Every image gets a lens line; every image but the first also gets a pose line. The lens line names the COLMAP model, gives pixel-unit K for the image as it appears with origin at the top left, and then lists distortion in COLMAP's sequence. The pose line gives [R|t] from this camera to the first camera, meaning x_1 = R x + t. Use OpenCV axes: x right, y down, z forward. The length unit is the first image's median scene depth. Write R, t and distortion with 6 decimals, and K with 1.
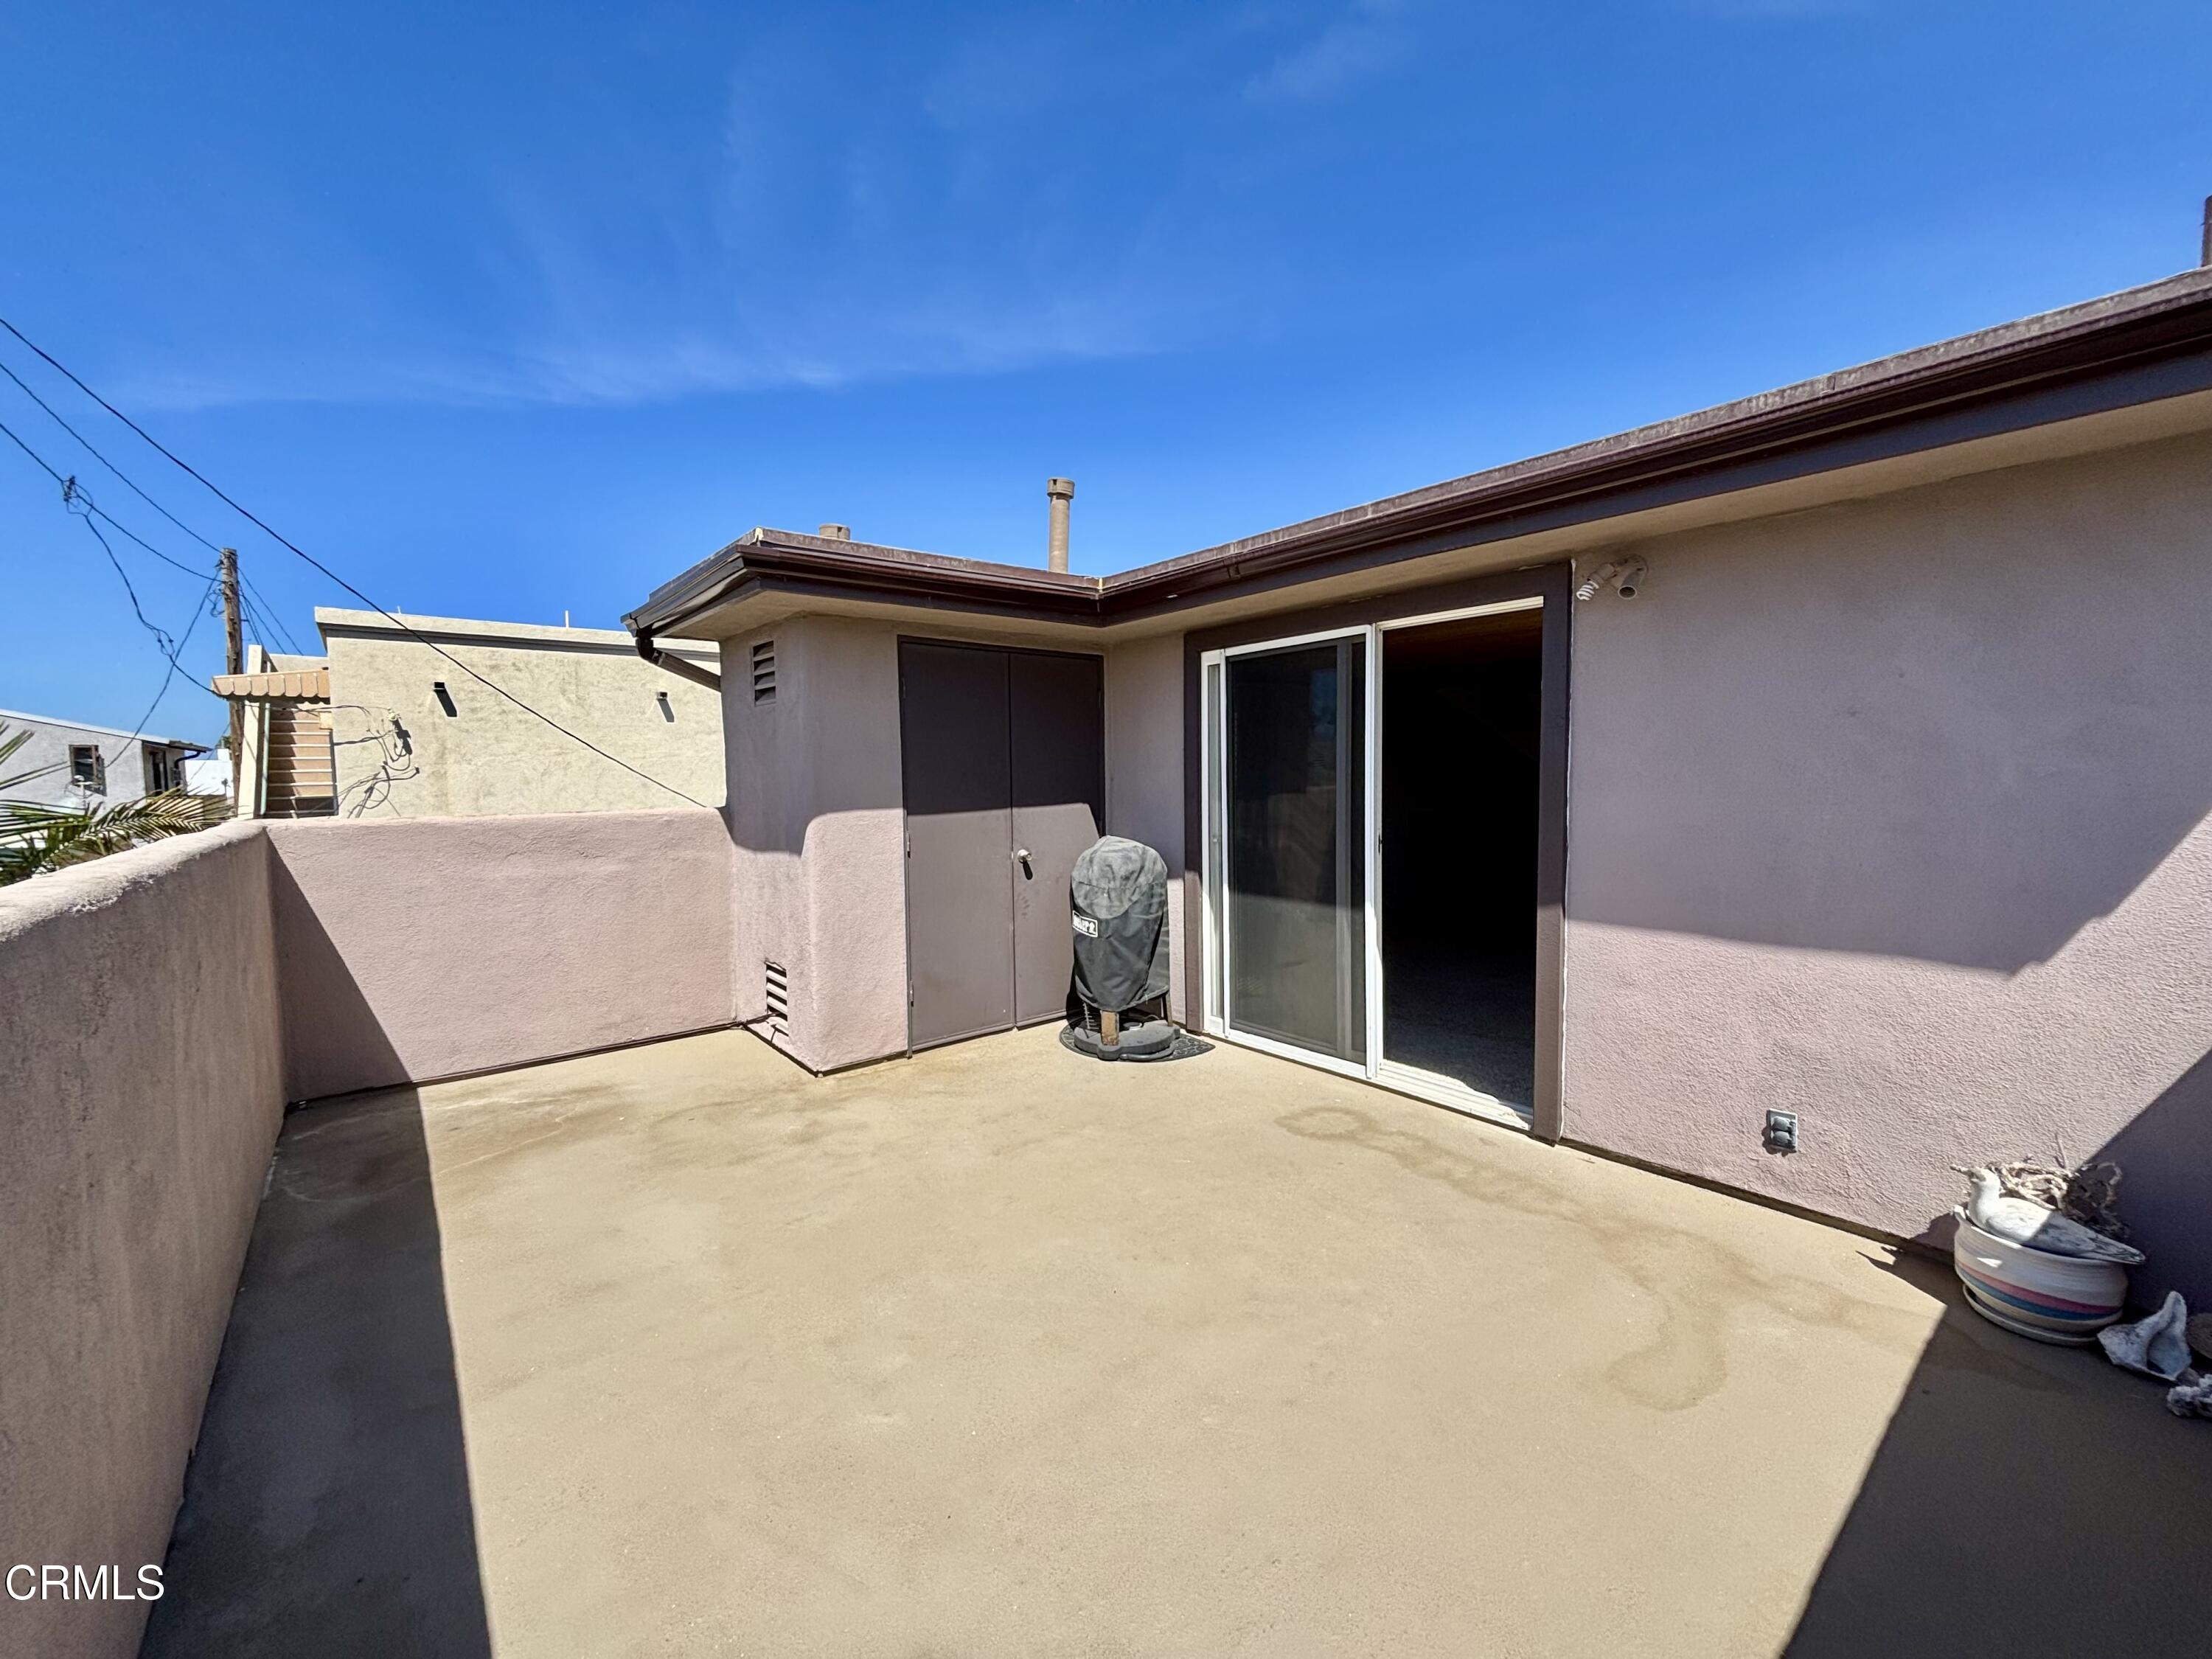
lens RADIAL K [[893.1, 0, 1106.0], [0, 893.1, 829.5], [0, 0, 1]] dist [0.002365, -0.000078]
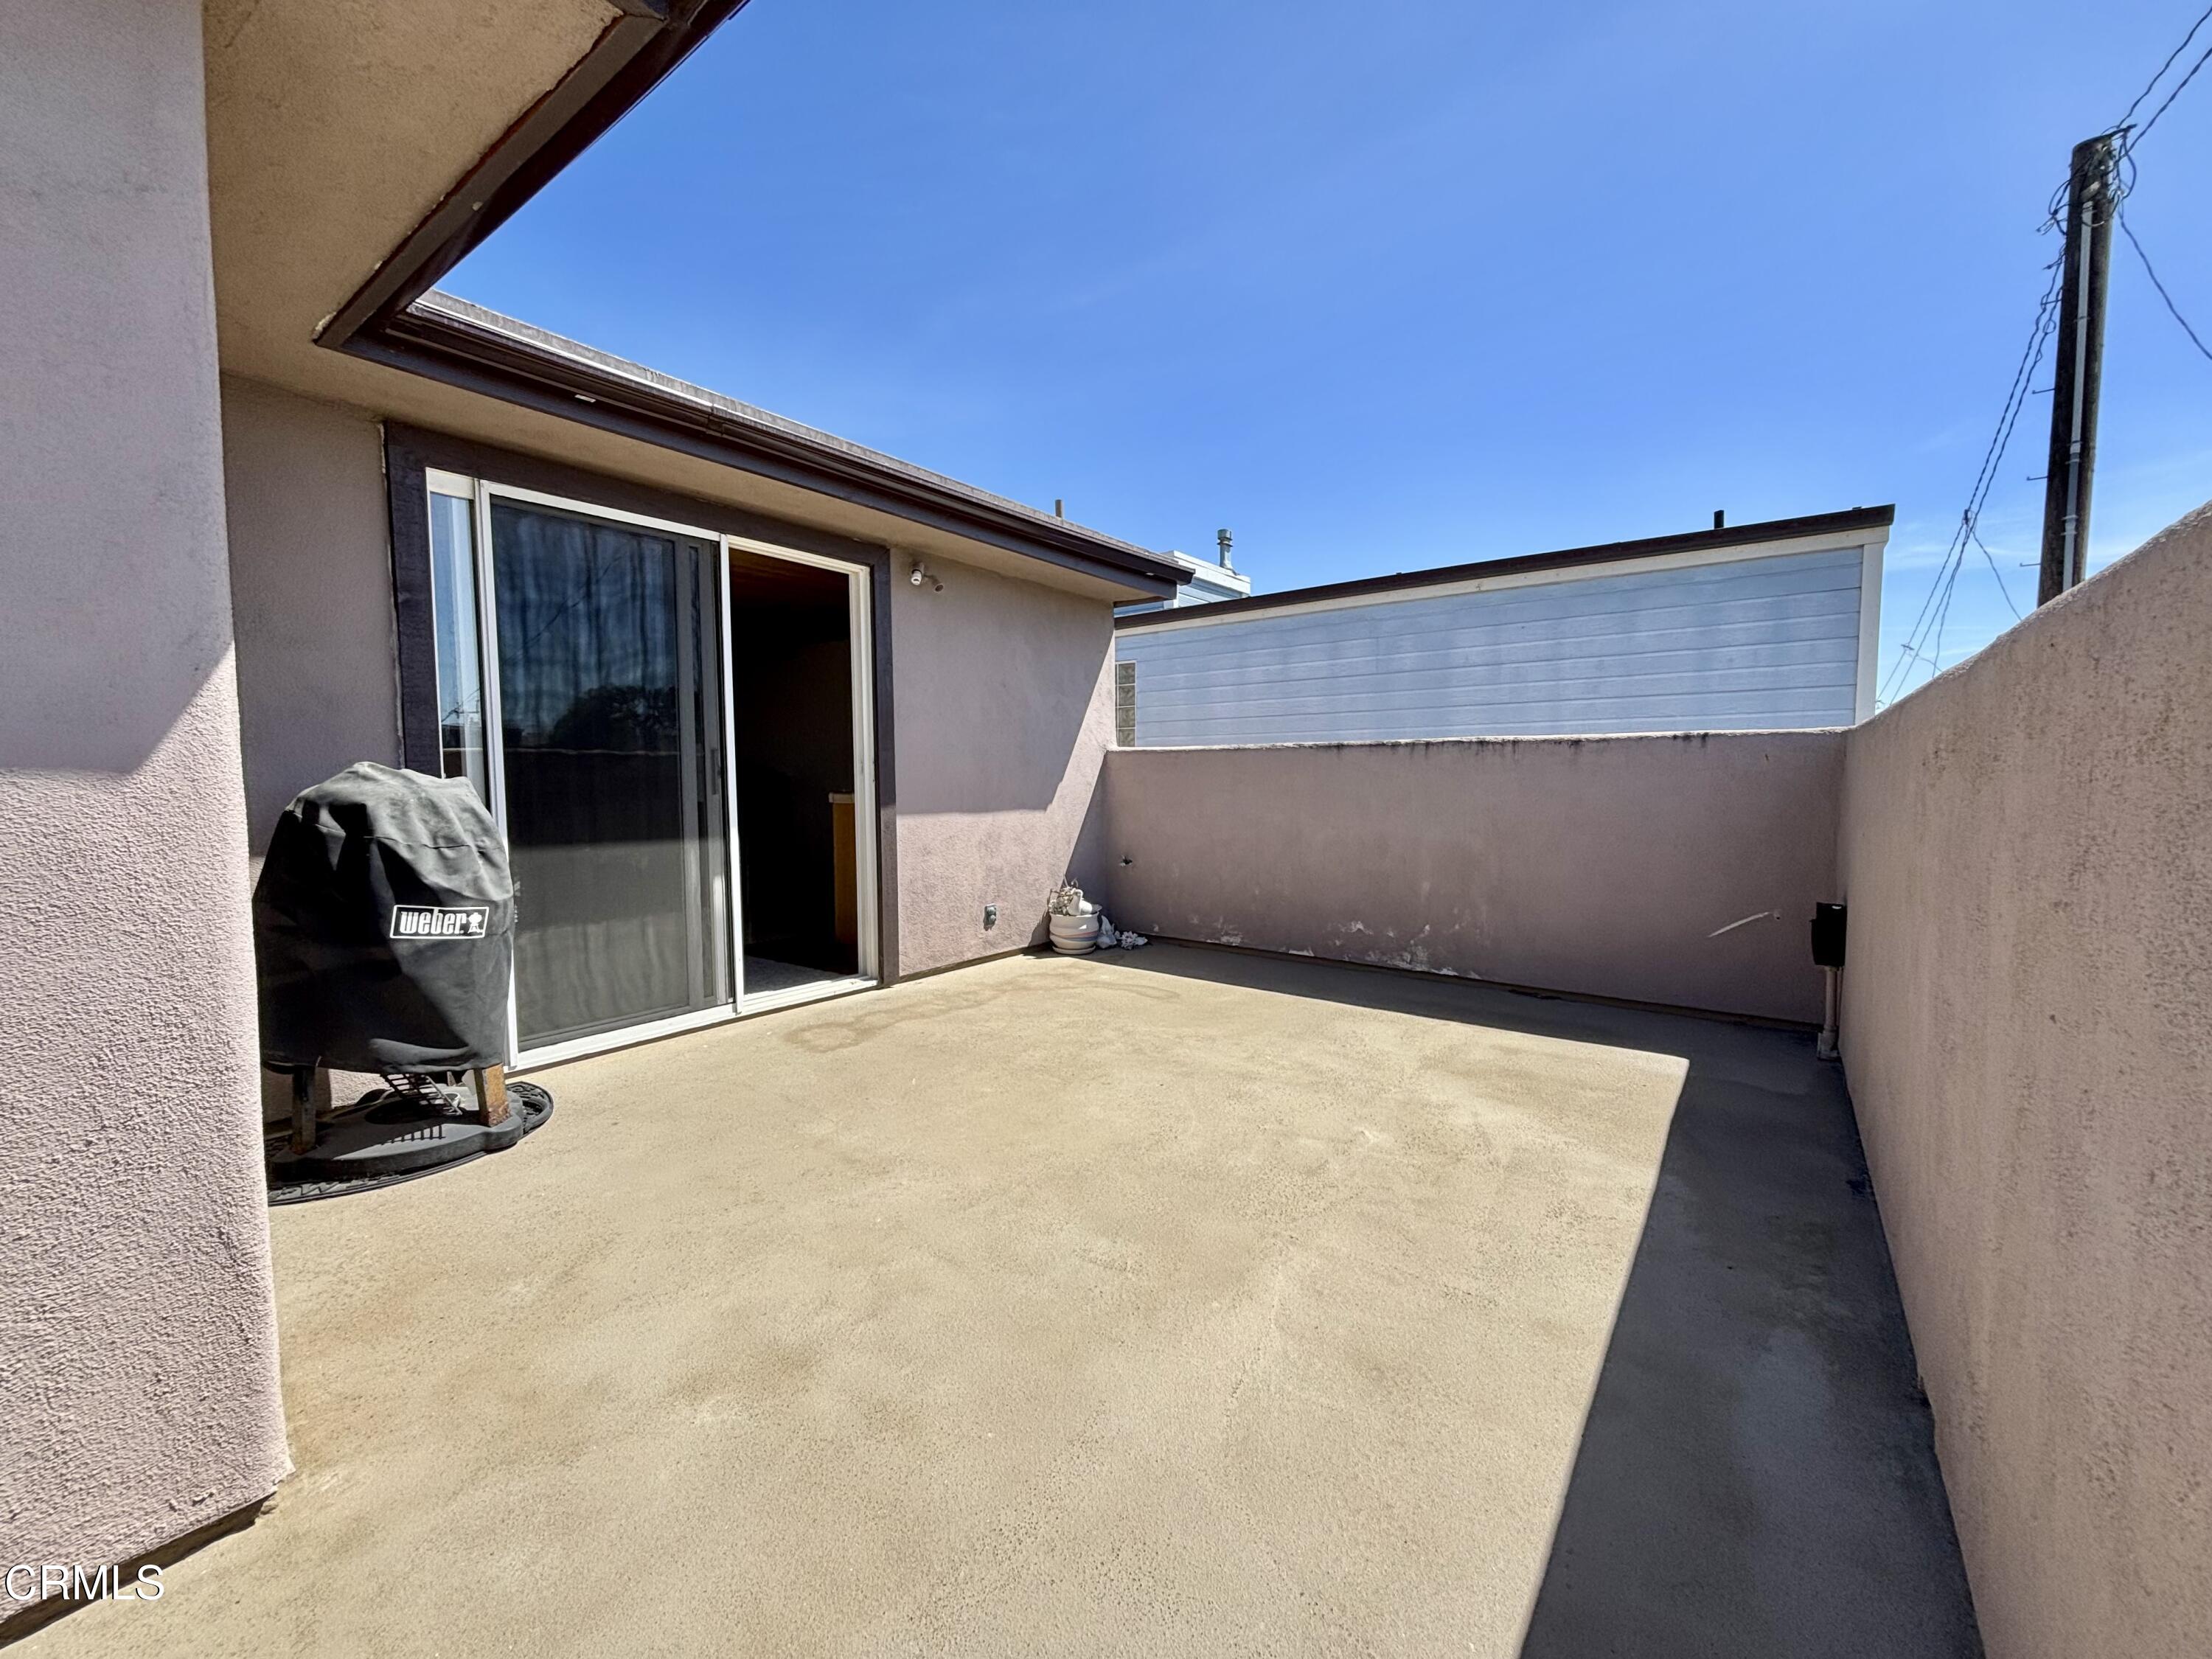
lens RADIAL K [[889.8, 0, 1107.3], [0, 889.8, 835.6], [0, 0, 1]] dist [-0.001994, -0.000441]
pose [[-0.236739, -0.050083, 0.970282, -0.798334], [0.068795, 0.995300, 0.068159, 0.057420], [-0.969135, 0.082886, -0.232181, 0.923431]]
